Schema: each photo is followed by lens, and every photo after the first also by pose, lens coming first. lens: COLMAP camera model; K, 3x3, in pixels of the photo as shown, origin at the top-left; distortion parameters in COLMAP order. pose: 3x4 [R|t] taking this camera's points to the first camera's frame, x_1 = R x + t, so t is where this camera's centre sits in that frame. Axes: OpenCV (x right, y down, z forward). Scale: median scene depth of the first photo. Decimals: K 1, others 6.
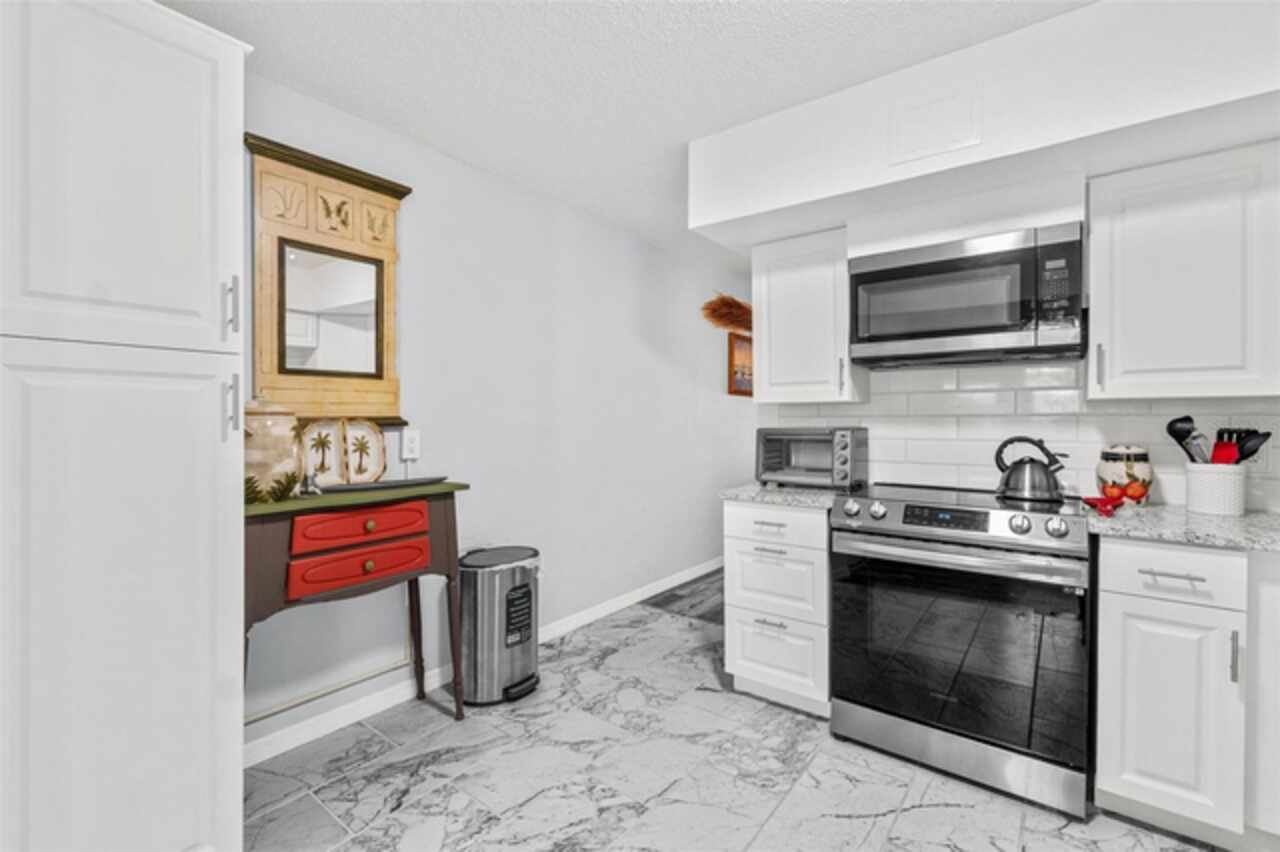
lens RADIAL K [[557.1, 0, 642.6], [0, 557.1, 430.5], [0, 0, 1]] dist [-0.002148, -0.000222]
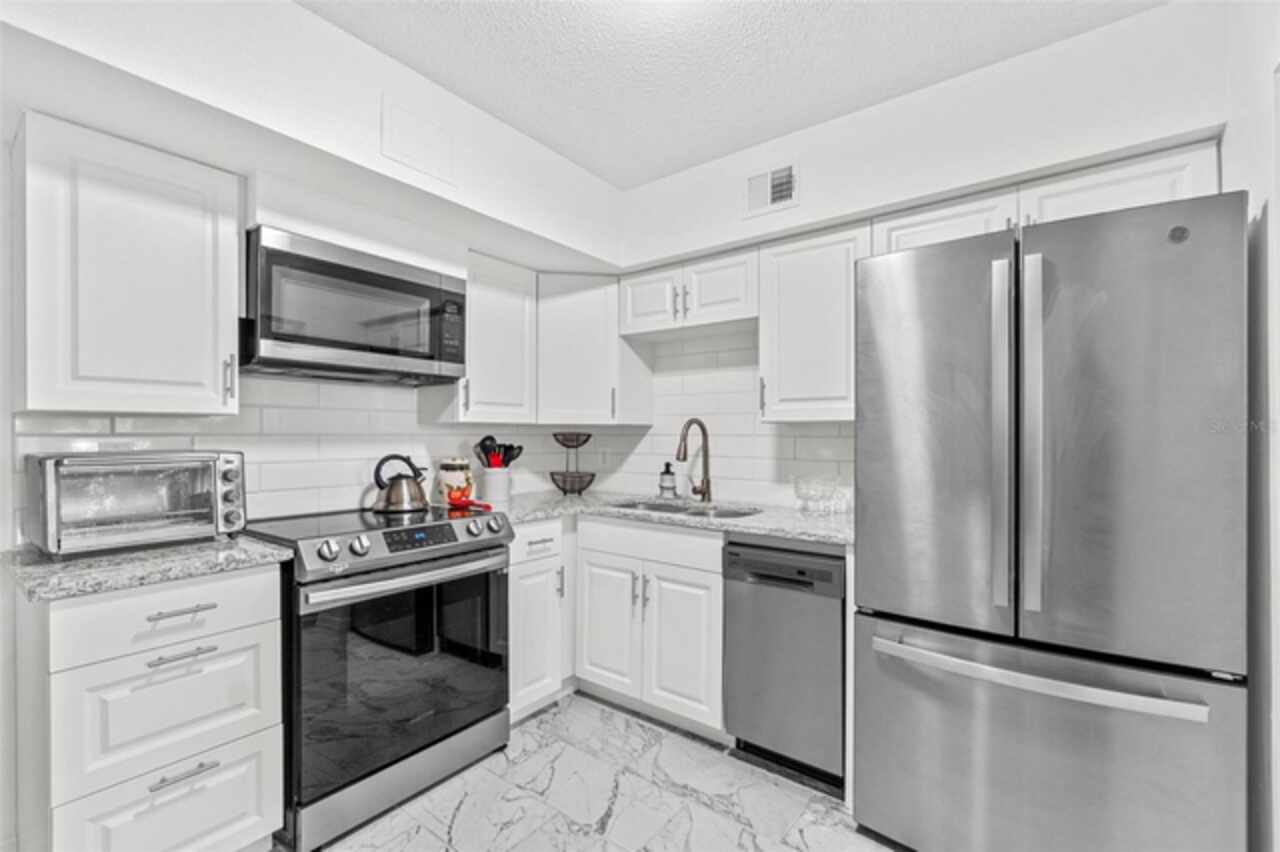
lens RADIAL K [[557.1, 0, 642.6], [0, 557.1, 430.5], [0, 0, 1]] dist [-0.002148, -0.000222]
pose [[-0.014348, 0.007385, 0.999870, -0.419353], [0.018389, 0.999806, -0.007120, -0.018902], [-0.999728, 0.018284, -0.014481, 0.542632]]
